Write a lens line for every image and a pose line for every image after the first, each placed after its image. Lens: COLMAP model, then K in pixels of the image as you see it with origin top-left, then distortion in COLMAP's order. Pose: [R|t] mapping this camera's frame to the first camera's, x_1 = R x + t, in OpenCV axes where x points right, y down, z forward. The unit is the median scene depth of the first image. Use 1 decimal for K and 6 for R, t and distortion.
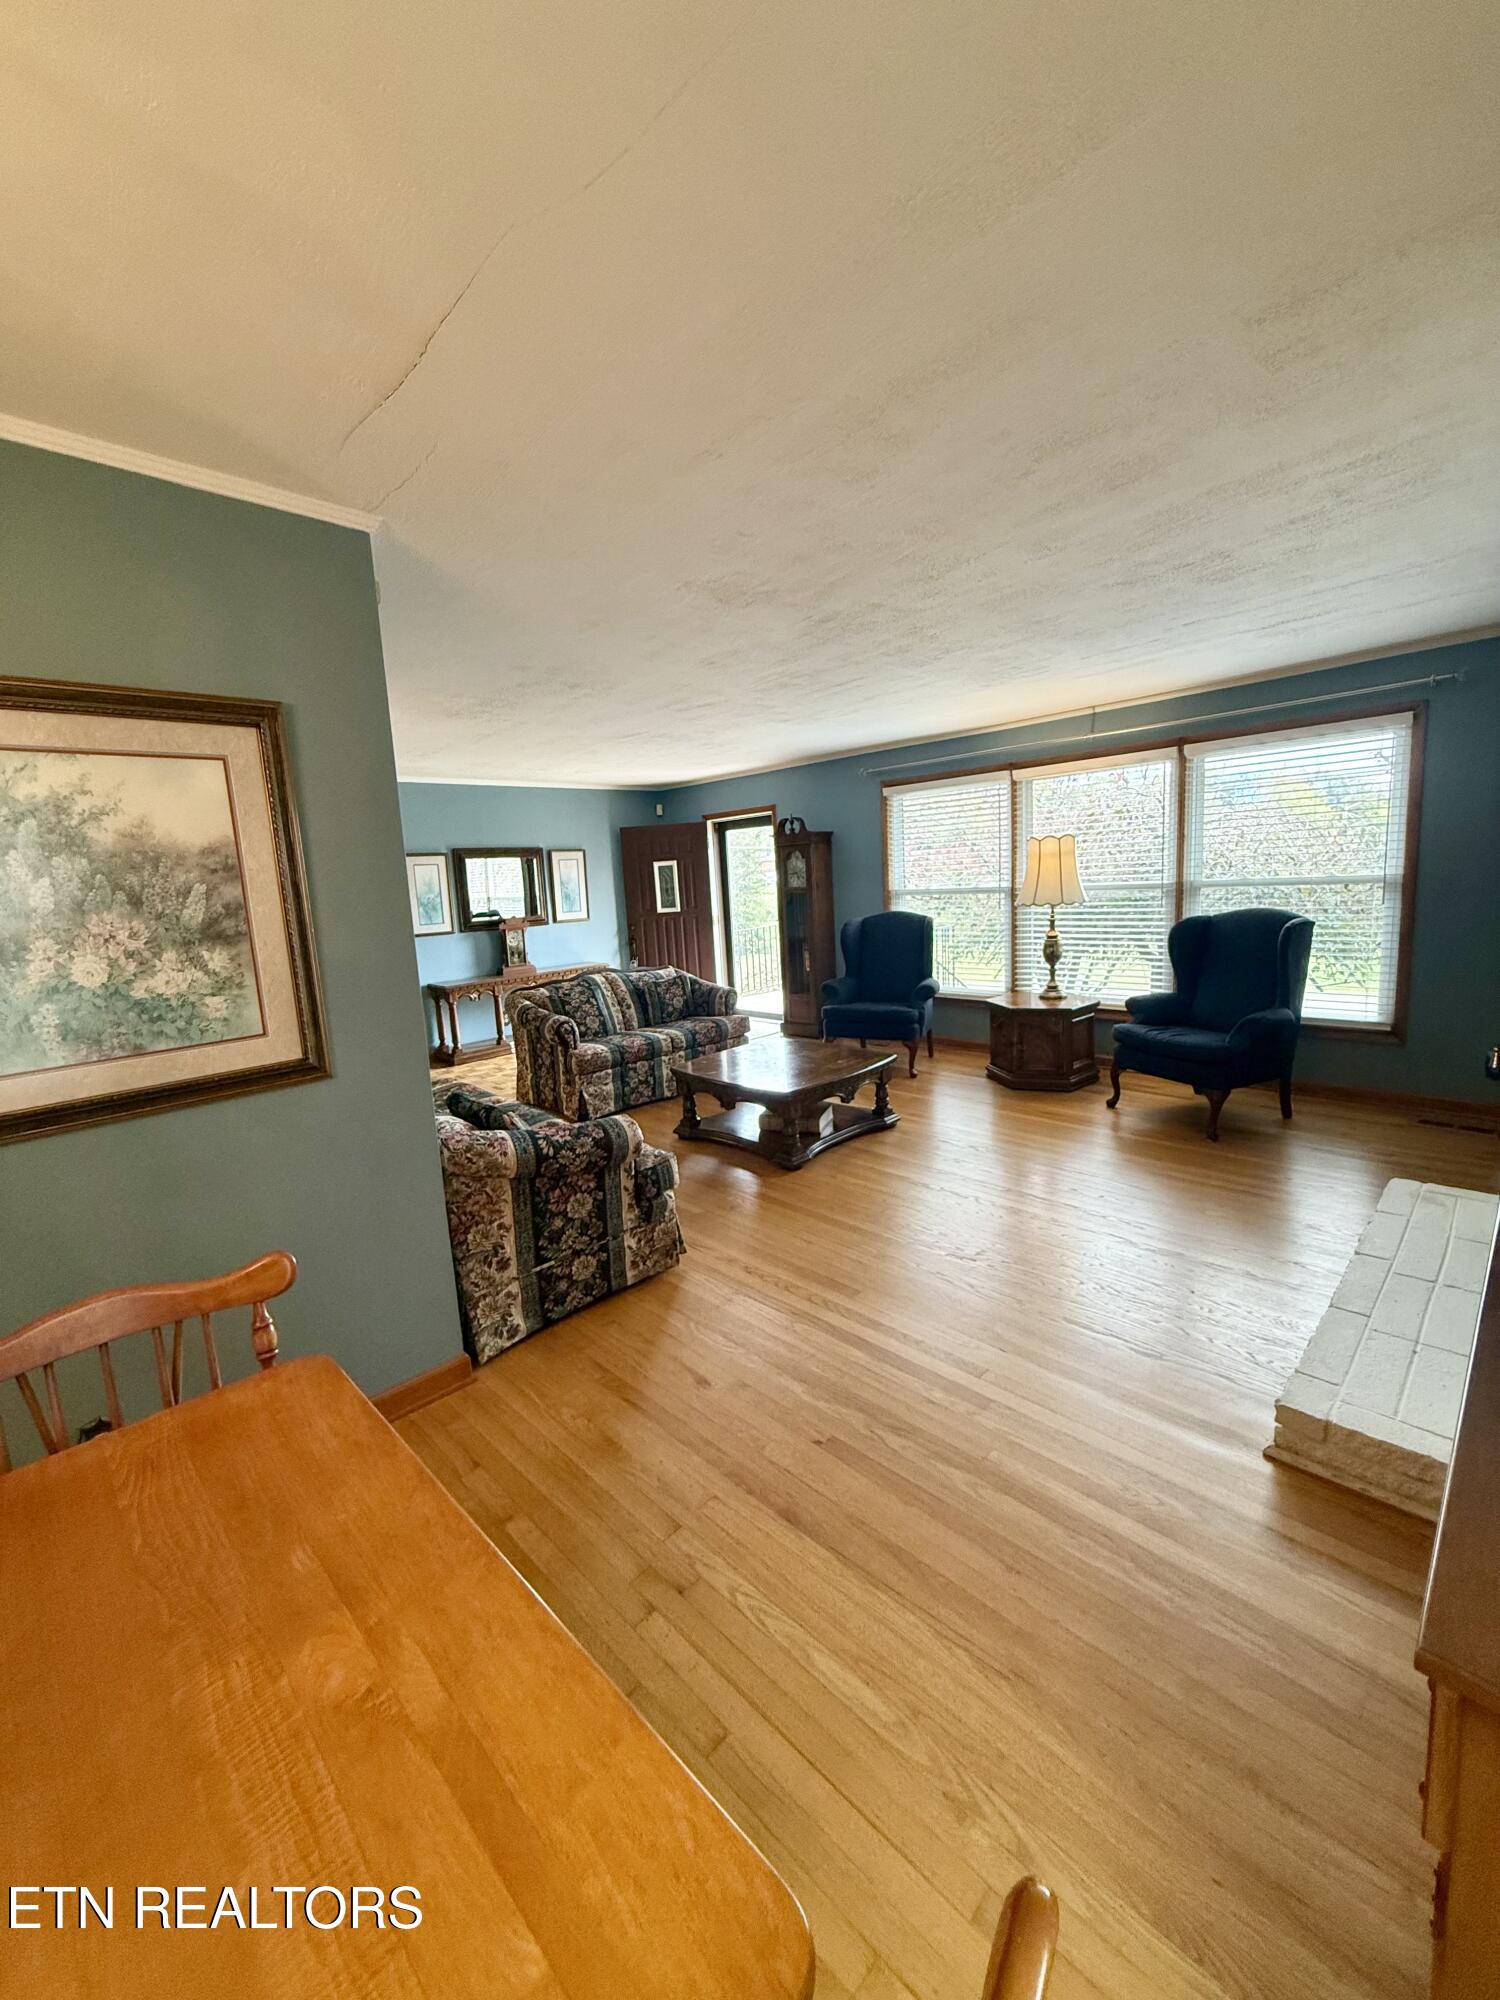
lens RADIAL K [[797.0, 0, 749.9], [0, 797.0, 990.8], [0, 0, 1]] dist [0.001568, -0.000285]
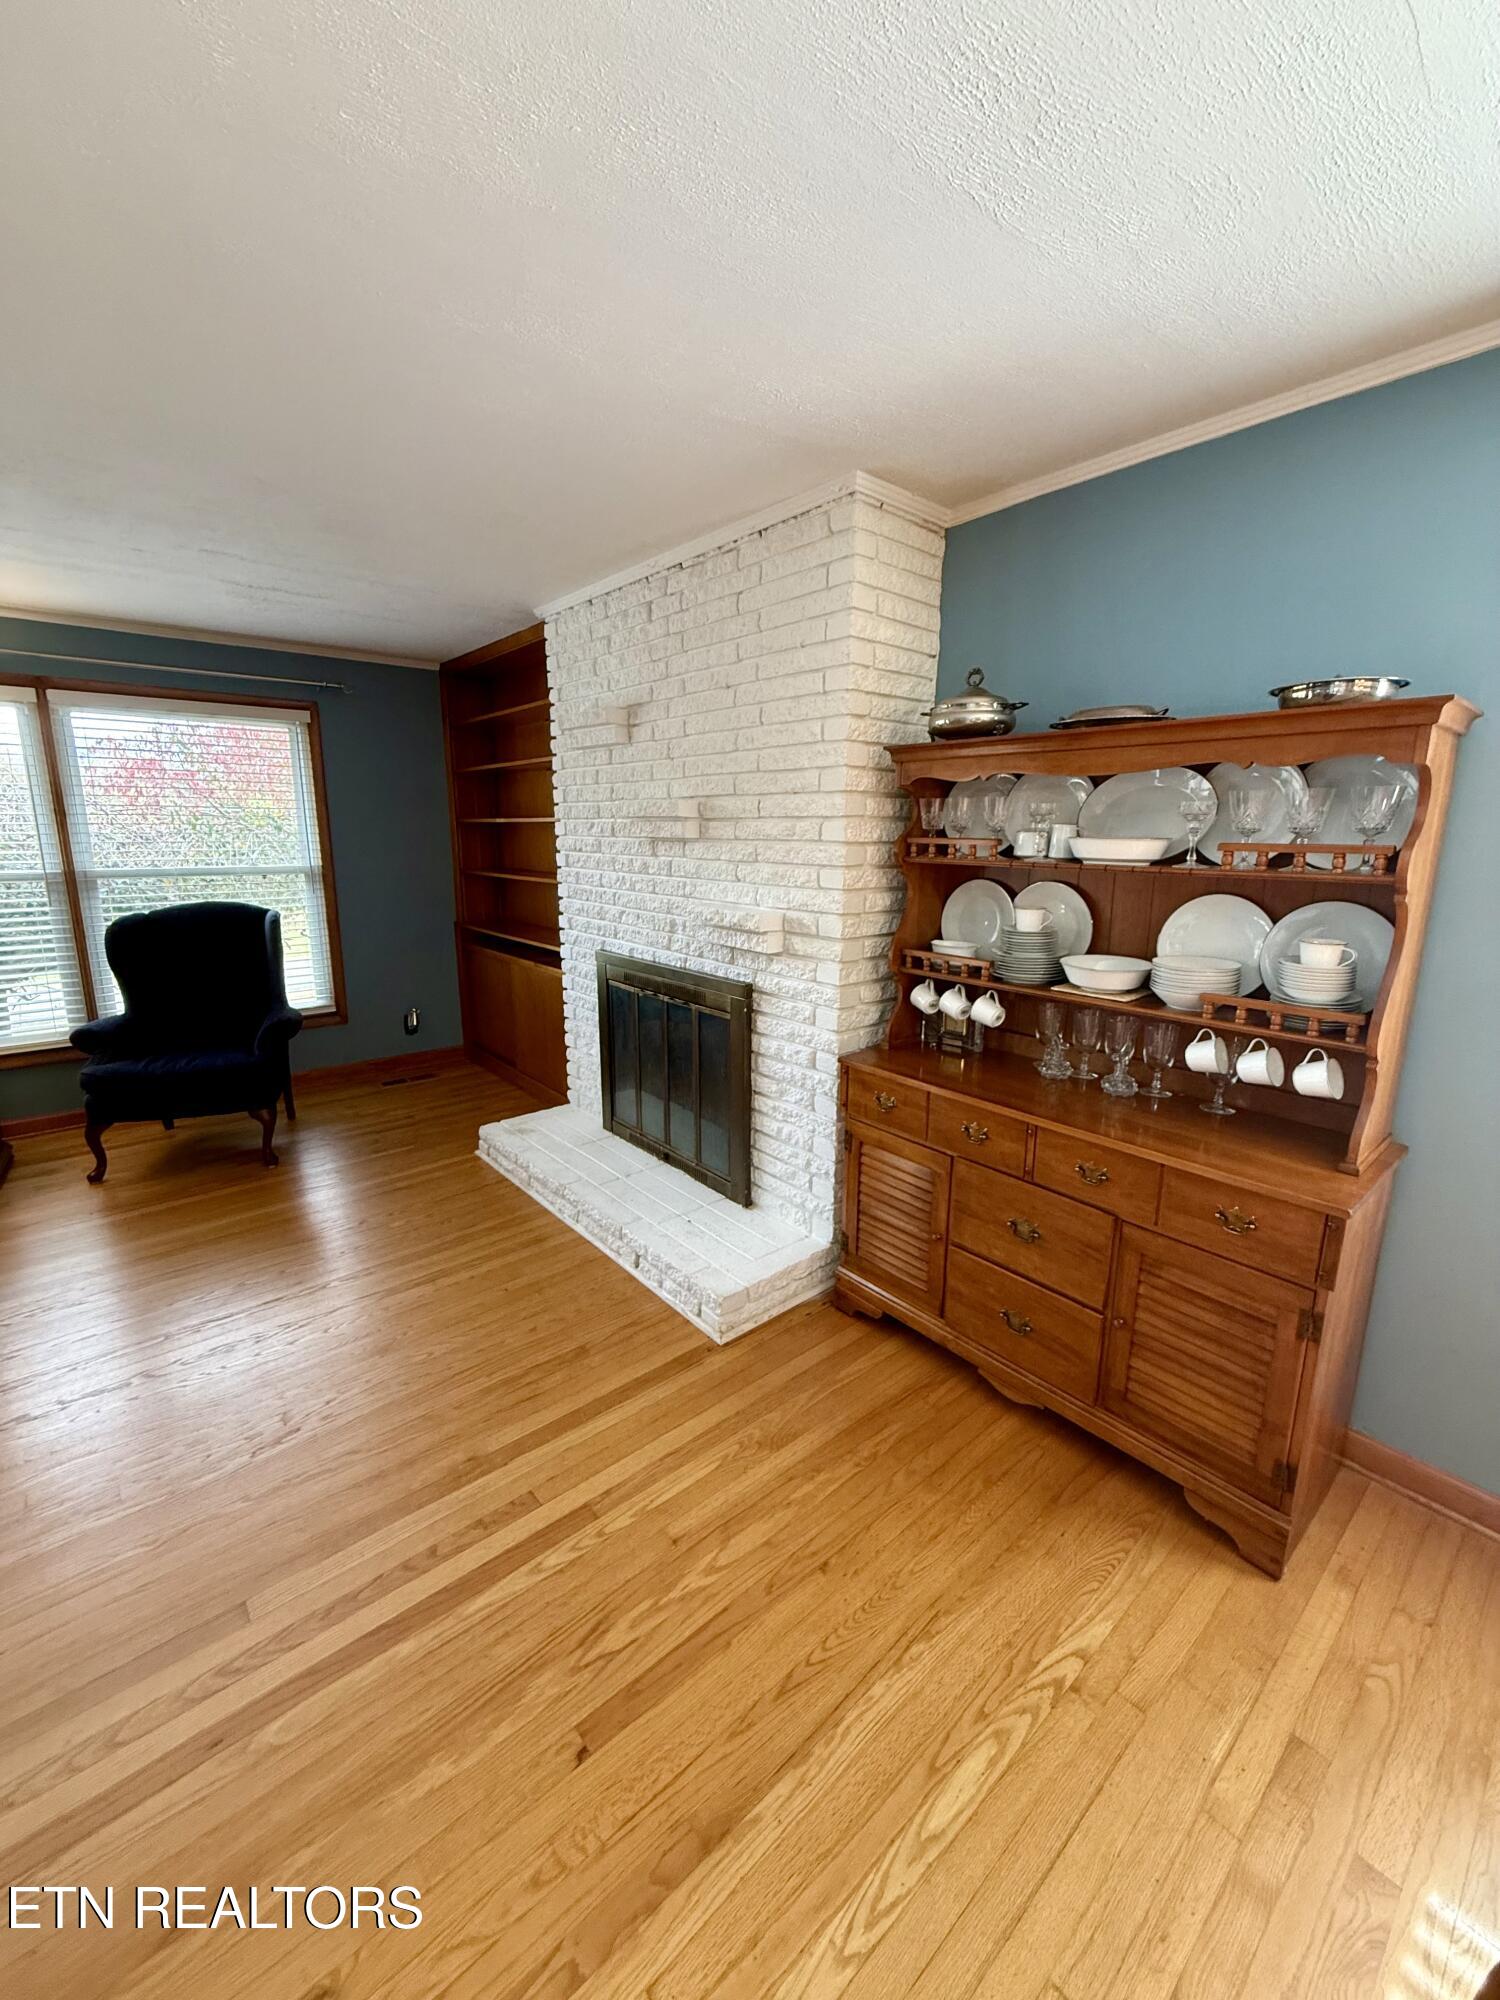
lens RADIAL K [[797.0, 0, 749.9], [0, 797.0, 990.8], [0, 0, 1]] dist [0.001568, -0.000285]
pose [[0.068574, -0.145236, 0.987018, -0.188312], [0.128963, 0.982336, 0.135587, -0.044756], [-0.989276, 0.117991, 0.086093, 0.309612]]
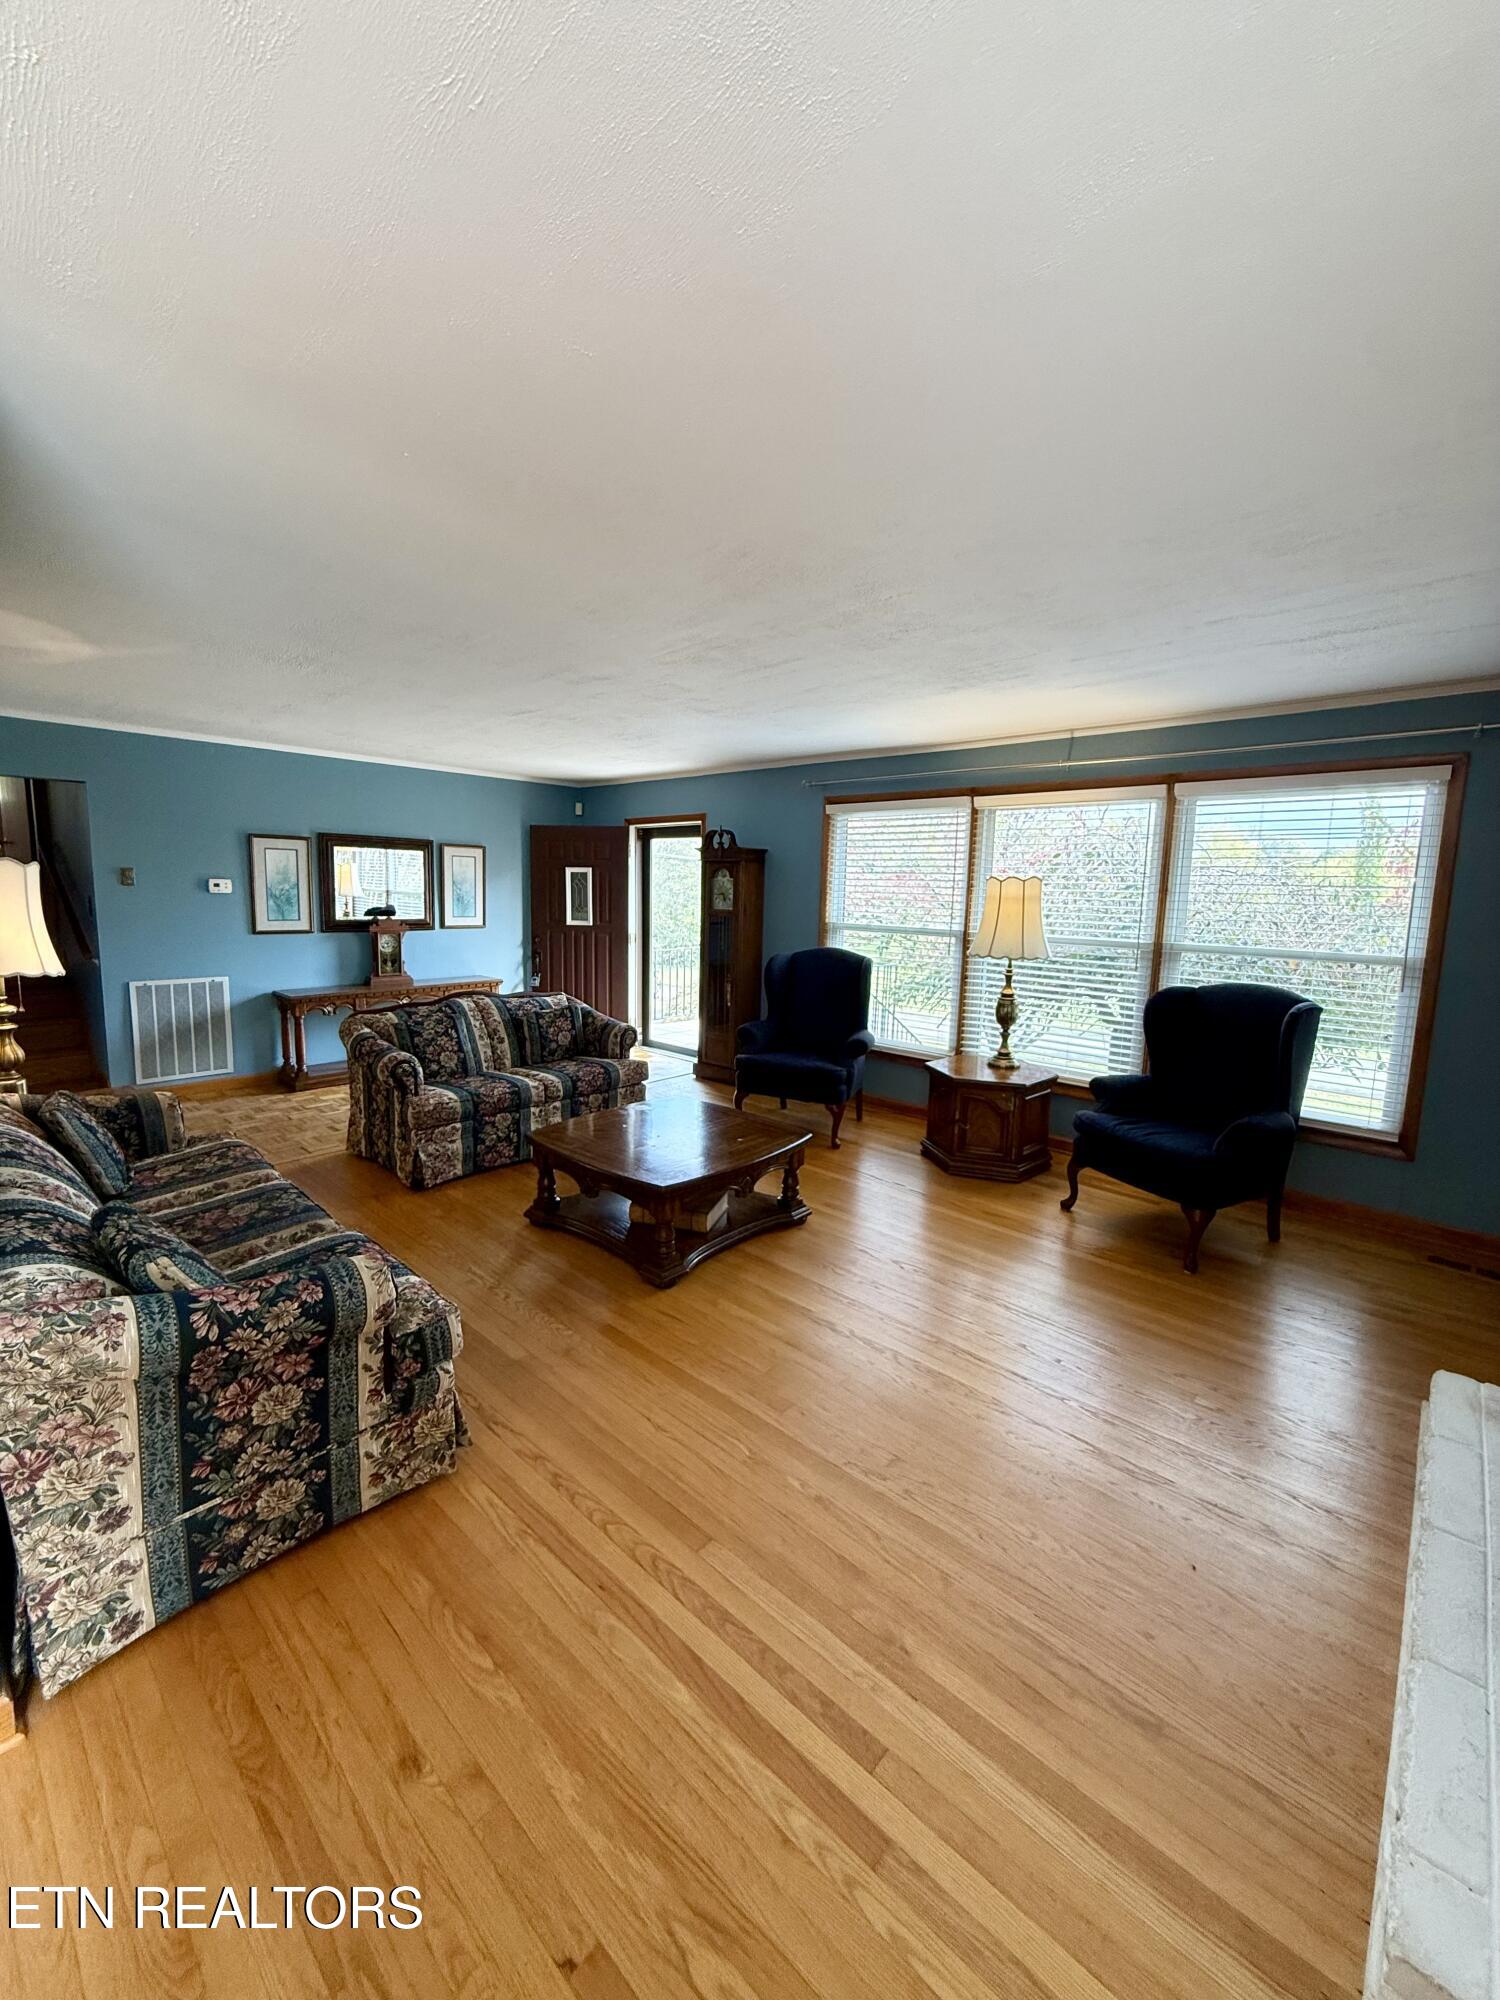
lens RADIAL K [[797.0, 0, 749.9], [0, 797.0, 990.8], [0, 0, 1]] dist [0.001568, -0.000285]
pose [[0.995226, 0.071161, 0.066798, 0.052577], [-0.070182, 0.997391, -0.016892, -0.041268], [-0.067826, 0.012123, 0.997624, 0.183809]]
